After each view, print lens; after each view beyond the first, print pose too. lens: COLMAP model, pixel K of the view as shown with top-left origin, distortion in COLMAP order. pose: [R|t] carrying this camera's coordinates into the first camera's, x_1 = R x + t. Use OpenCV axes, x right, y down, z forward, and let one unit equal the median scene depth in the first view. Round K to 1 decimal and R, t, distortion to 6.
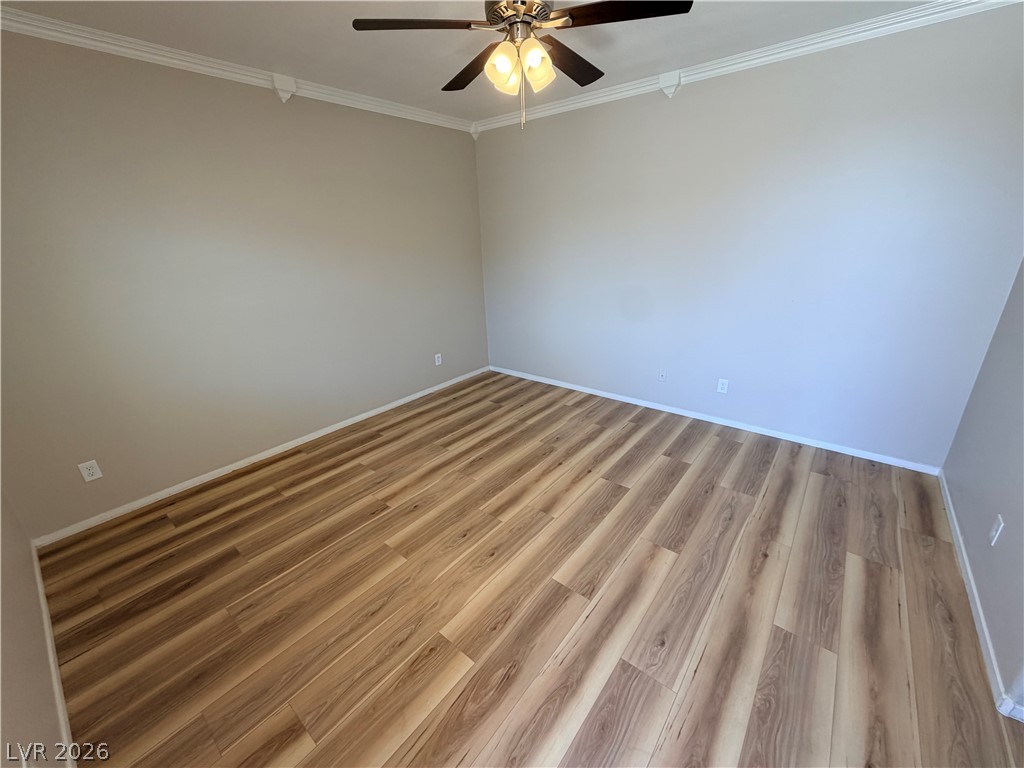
lens RADIAL K [[410.9, 0, 508.9], [0, 410.9, 384.1], [0, 0, 1]] dist [0.002131, -0.000453]
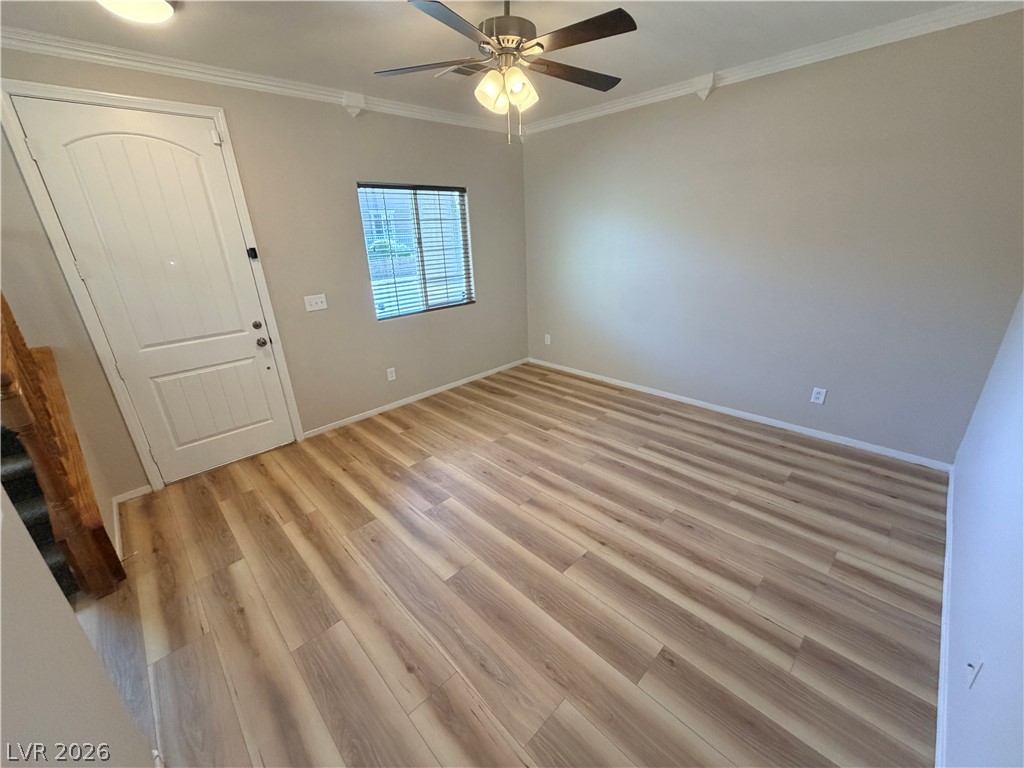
lens RADIAL K [[409.1, 0, 510.3], [0, 409.1, 384.8], [0, 0, 1]] dist [0.000051, 0.000377]
pose [[-0.111824, 0.387562, -0.915036, 0.908909], [-0.306066, 0.862616, 0.402763, -0.340891], [0.945420, 0.325100, 0.022159, 0.815155]]
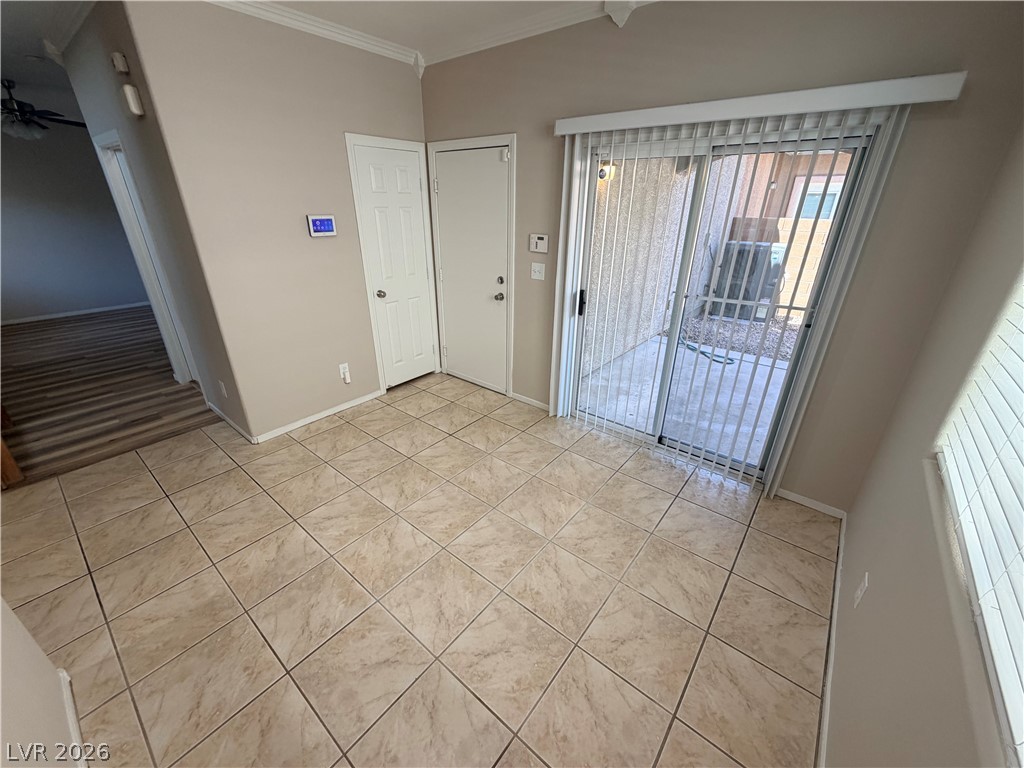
lens RADIAL K [[405.9, 0, 512.0], [0, 405.9, 384.0], [0, 0, 1]] dist [0.000513, 0.000308]
pose [[0.999093, 0.037499, 0.020170, 1.924080], [-0.038810, 0.996855, 0.069088, 0.298702], [-0.017516, -0.069808, 0.997407, -1.036691]]
